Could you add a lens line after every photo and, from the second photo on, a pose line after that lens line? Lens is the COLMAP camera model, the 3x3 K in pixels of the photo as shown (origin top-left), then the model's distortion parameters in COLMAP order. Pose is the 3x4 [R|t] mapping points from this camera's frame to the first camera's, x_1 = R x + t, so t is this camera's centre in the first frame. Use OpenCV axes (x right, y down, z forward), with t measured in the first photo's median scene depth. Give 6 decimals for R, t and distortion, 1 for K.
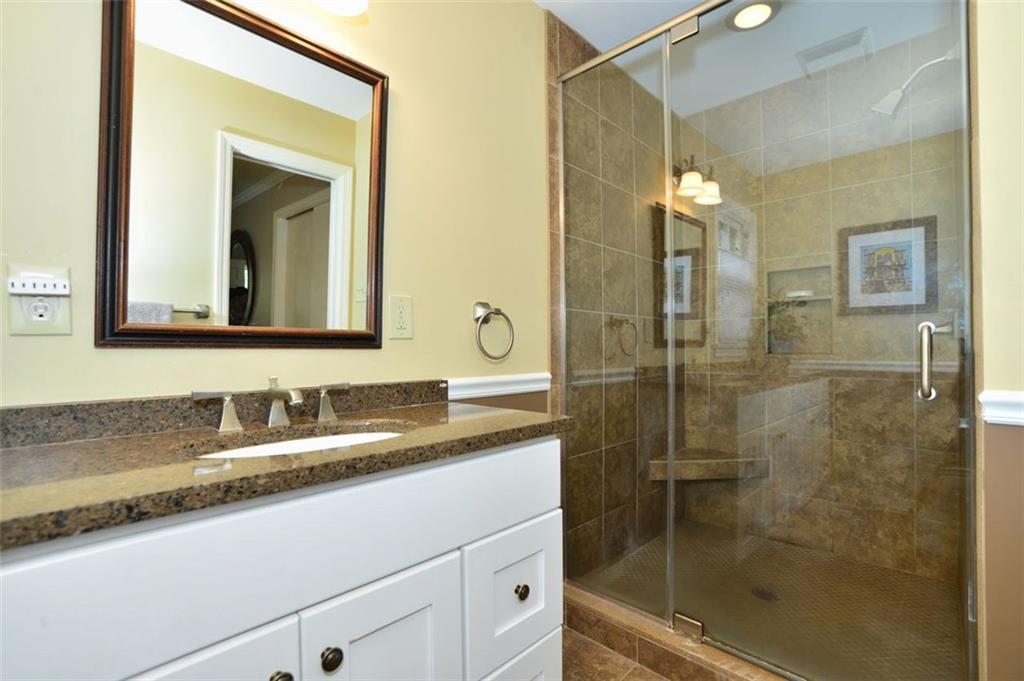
lens RADIAL K [[468.3, 0, 512.0], [0, 468.3, 340.5], [0, 0, 1]] dist [-0.031905, 0.000540]
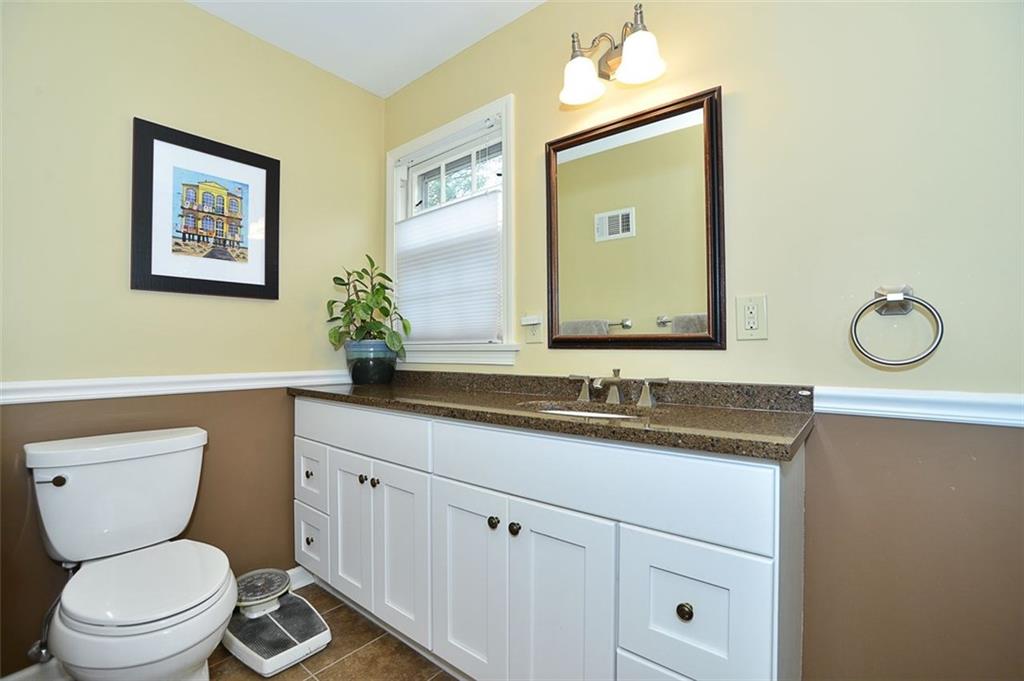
lens RADIAL K [[440.6, 0, 500.0], [0, 440.6, 342.6], [0, 0, 1]] dist [-0.036523, 0.000455]
pose [[0.068872, -0.015439, -0.997506, 0.819855], [0.016800, 0.999756, -0.014314, 0.009387], [0.997484, -0.015772, 0.069115, 0.547445]]
